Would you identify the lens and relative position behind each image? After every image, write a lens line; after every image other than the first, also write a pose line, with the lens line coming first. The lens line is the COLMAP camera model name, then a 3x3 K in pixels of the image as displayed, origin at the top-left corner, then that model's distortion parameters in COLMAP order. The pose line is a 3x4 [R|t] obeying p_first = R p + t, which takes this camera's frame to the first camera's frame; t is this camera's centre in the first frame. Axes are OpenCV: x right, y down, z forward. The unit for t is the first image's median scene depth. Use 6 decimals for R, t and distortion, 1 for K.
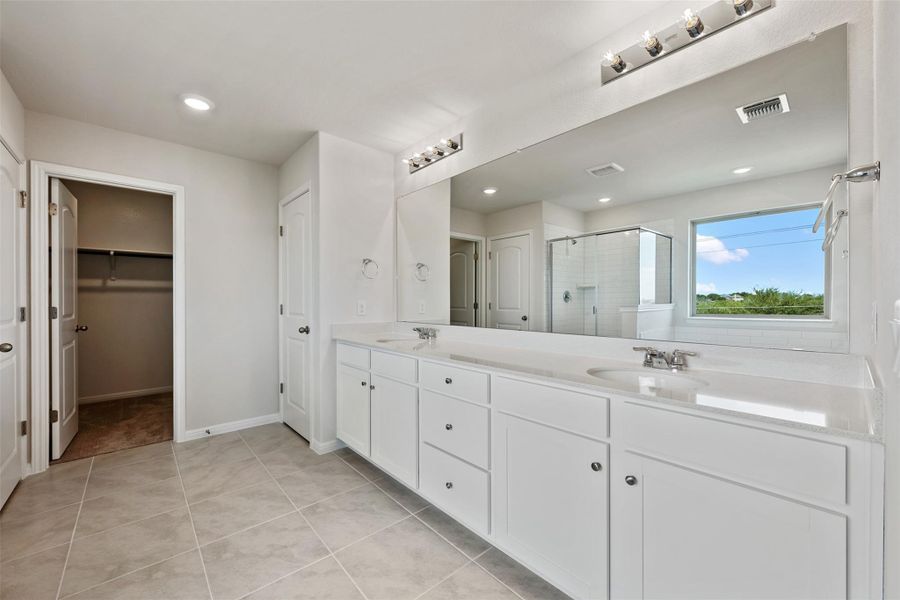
lens RADIAL K [[357.9, 0, 448.4], [0, 357.9, 302.1], [0, 0, 1]] dist [0.001624, -0.000433]
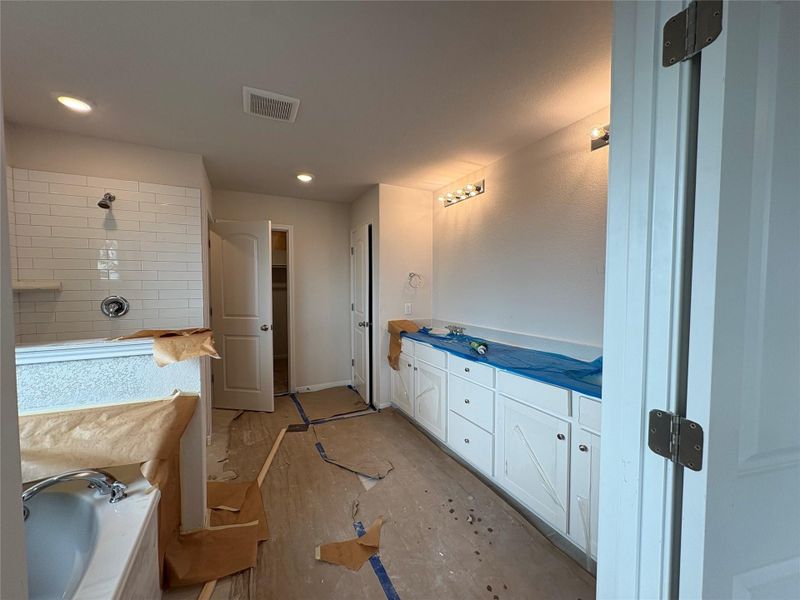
lens RADIAL K [[319.1, 0, 400.0], [0, 319.1, 300.0], [0, 0, 1]] dist [-0.000356, -0.000043]
pose [[0.966258, 0.013350, -0.257231, 0.045879], [-0.002578, 0.999107, 0.042170, -0.080458], [0.257564, -0.040084, 0.965429, -0.210549]]
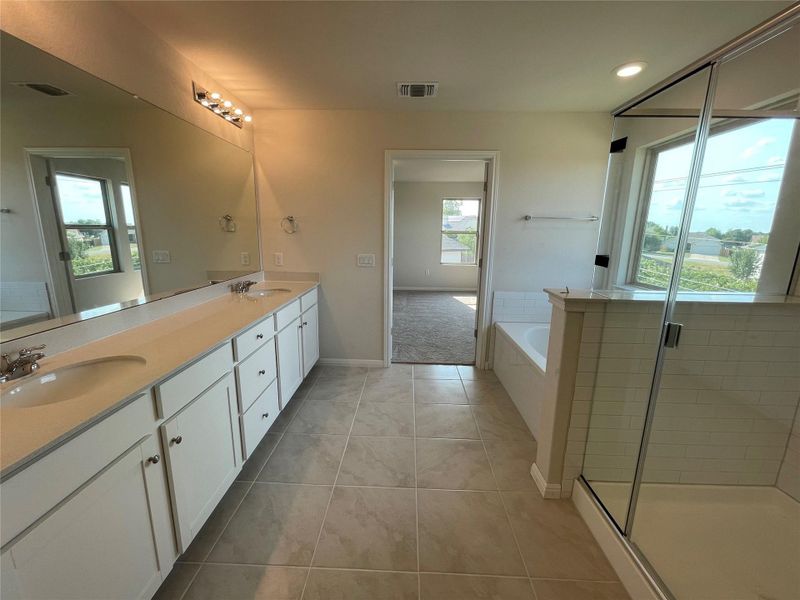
lens RADIAL K [[319.1, 0, 400.0], [0, 319.1, 300.0], [0, 0, 1]] dist [-0.000356, -0.000043]
pose [[-0.730427, -0.149288, 0.666476, -0.719555], [-0.006636, 0.977324, 0.211644, -0.088237], [-0.682959, 0.150167, -0.714855, 0.988256]]
